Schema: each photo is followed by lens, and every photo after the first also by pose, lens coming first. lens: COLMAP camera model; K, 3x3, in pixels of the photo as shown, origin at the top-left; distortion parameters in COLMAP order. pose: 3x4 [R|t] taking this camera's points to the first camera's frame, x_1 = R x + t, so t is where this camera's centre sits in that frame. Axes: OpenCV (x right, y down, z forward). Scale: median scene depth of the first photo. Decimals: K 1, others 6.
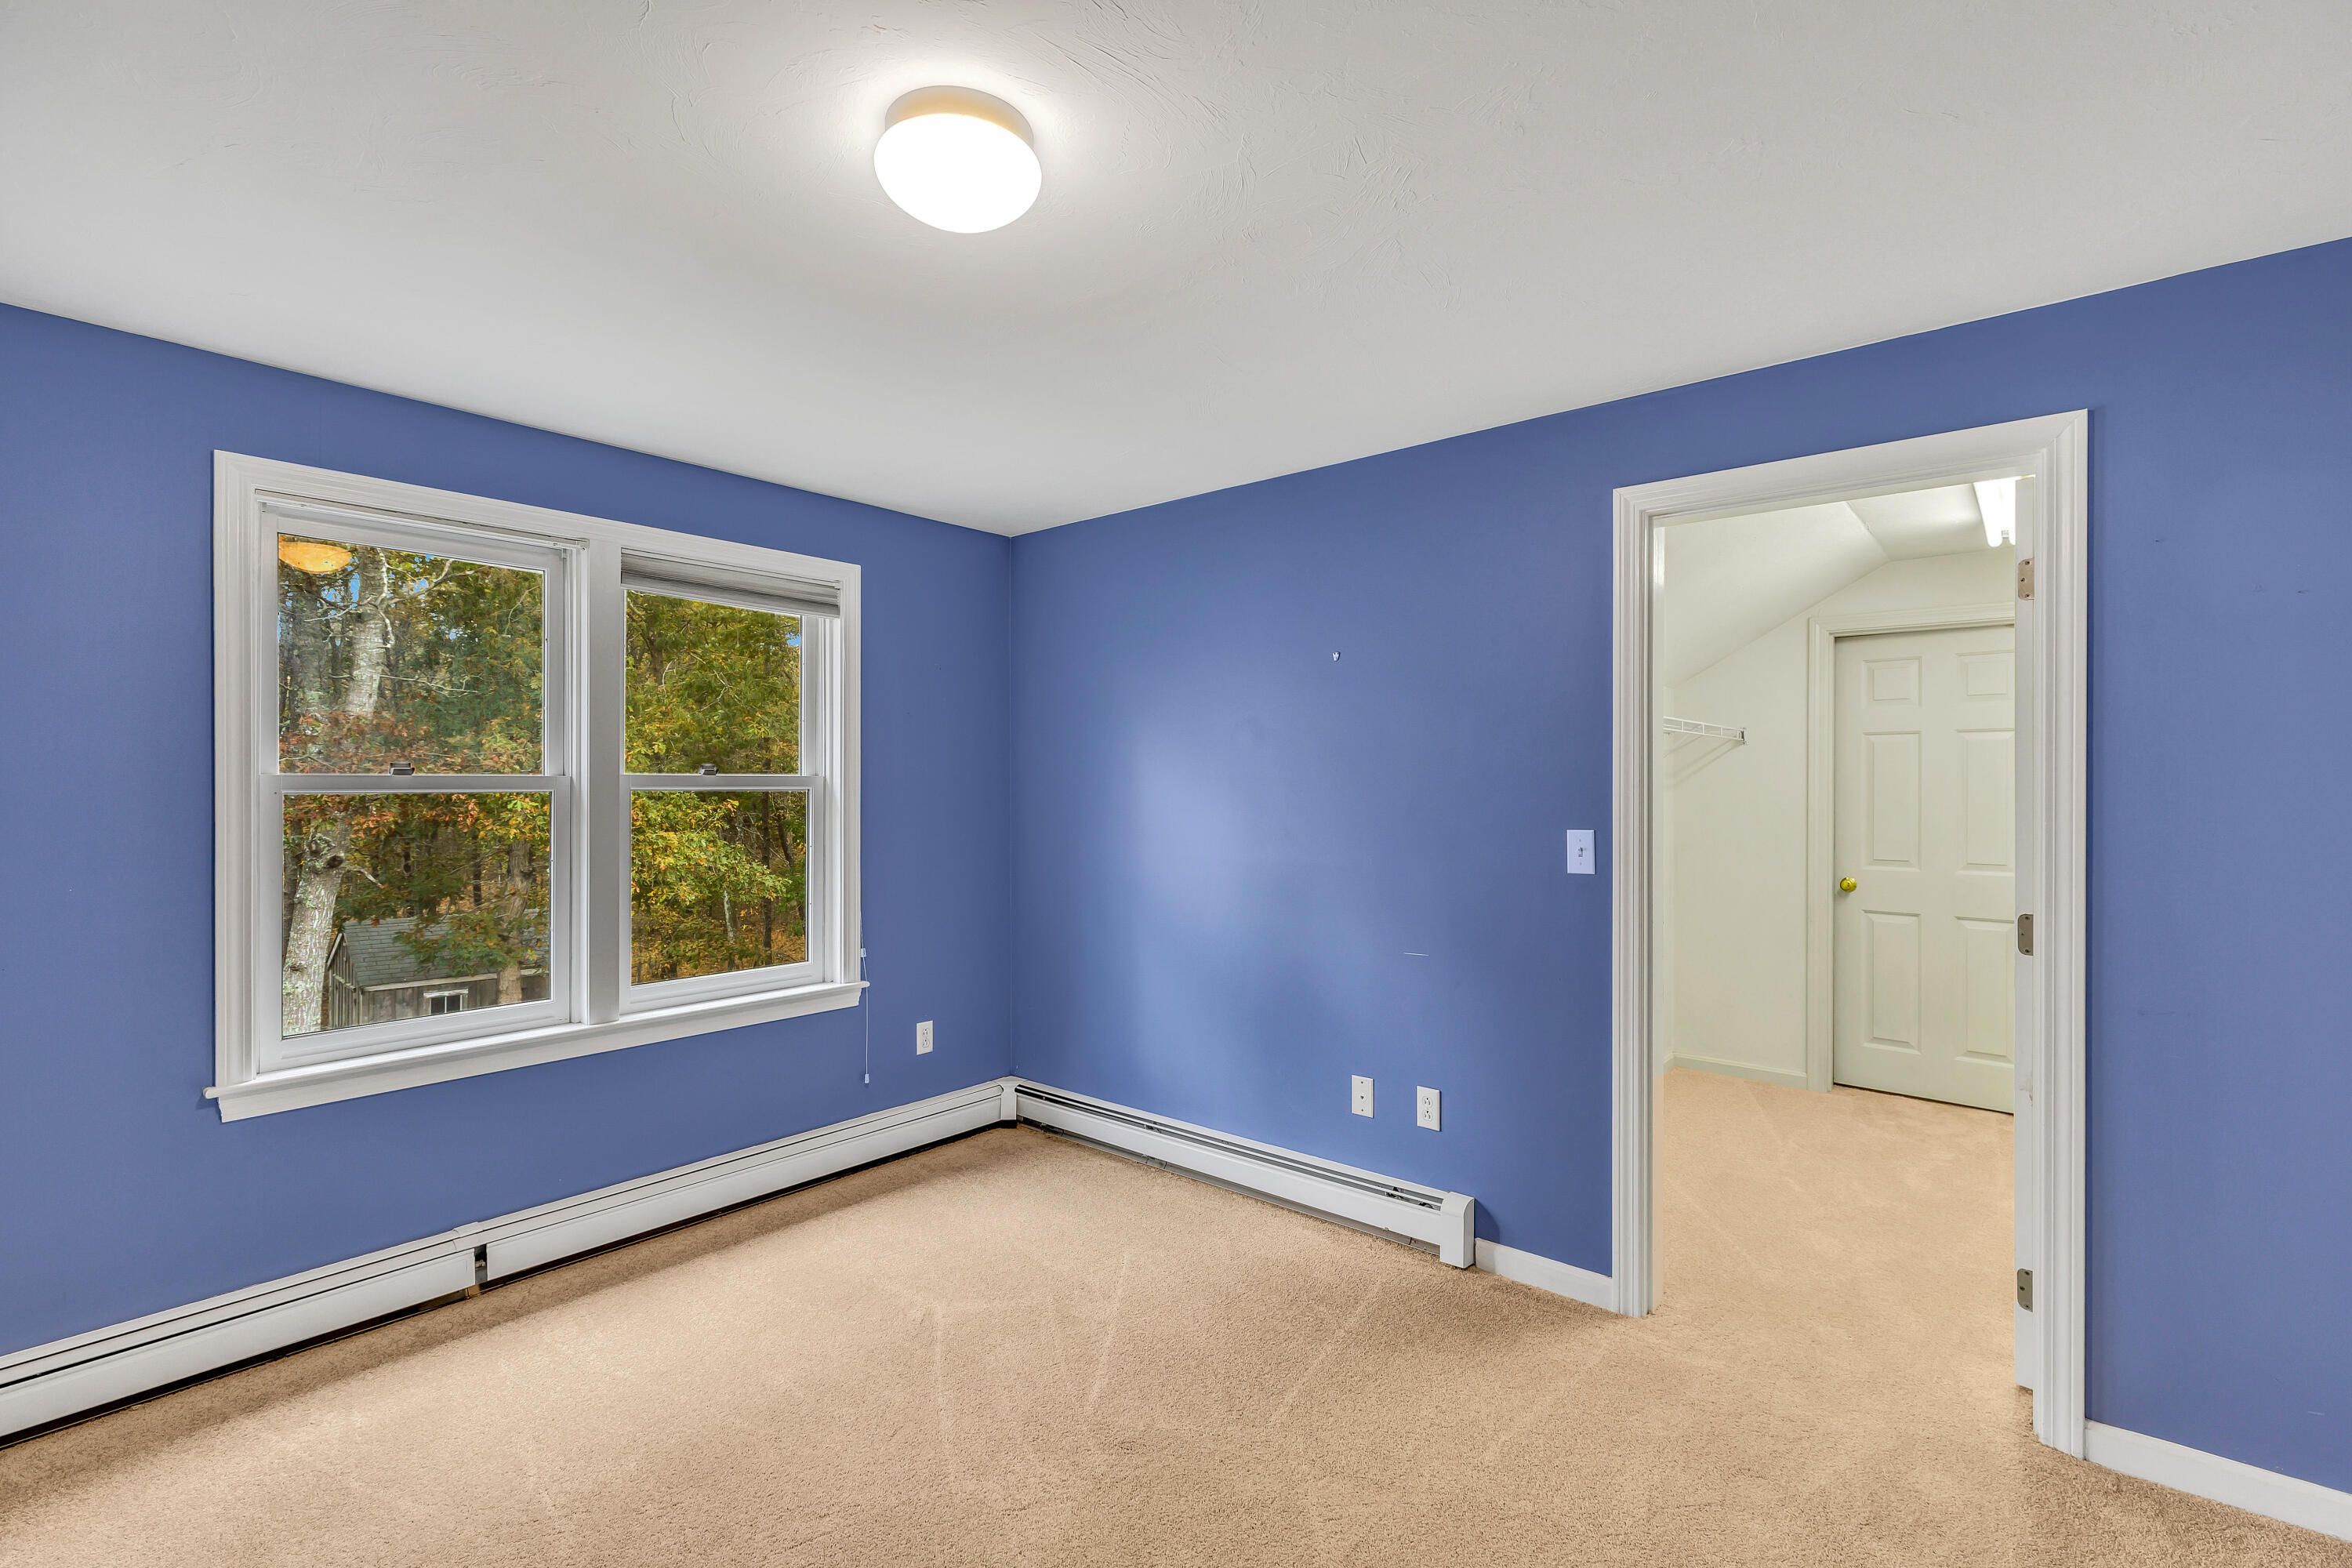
lens RADIAL K [[1073.2, 0, 1161.9], [0, 1073.2, 785.7], [0, 0, 1]] dist [0.002688, 0.001160]
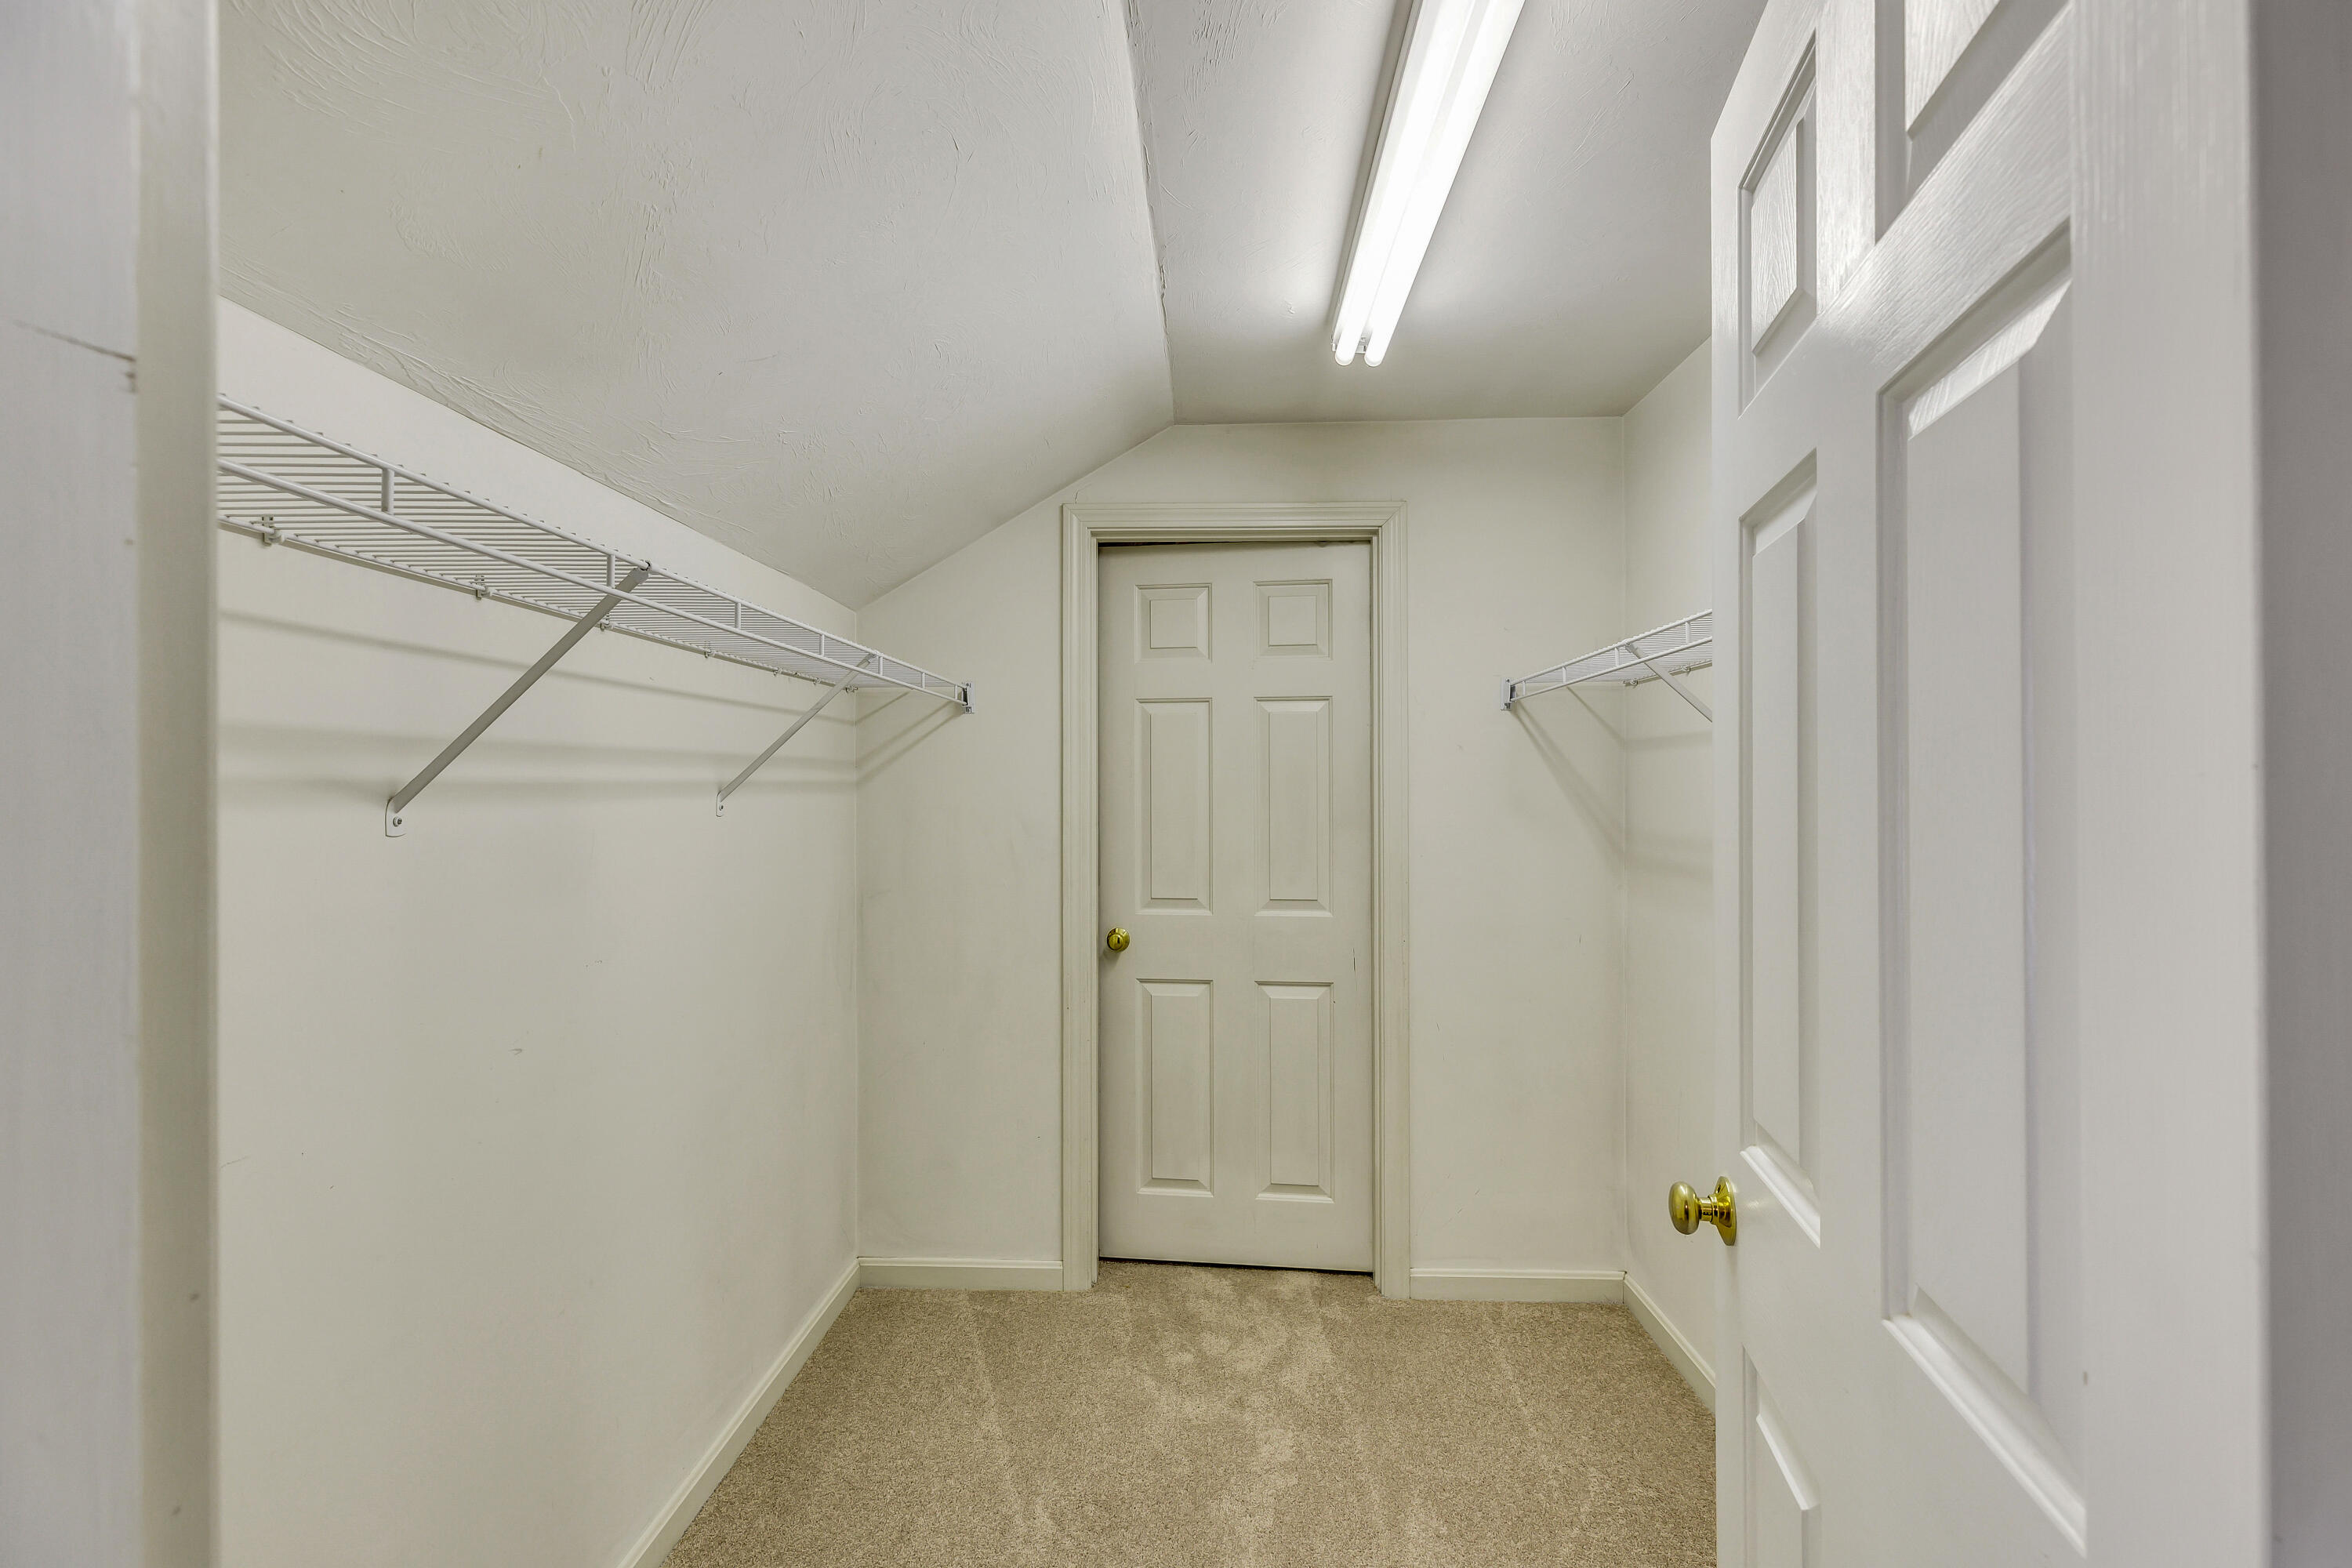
lens RADIAL K [[1073.2, 0, 1170.4], [0, 1073.2, 783.3], [0, 0, 1]] dist [0.002688, 0.001160]
pose [[0.795801, -0.003365, 0.605549, 0.290964], [0.003027, 0.999994, 0.001579, -0.000142], [-0.605551, 0.000577, 0.795807, 0.495422]]
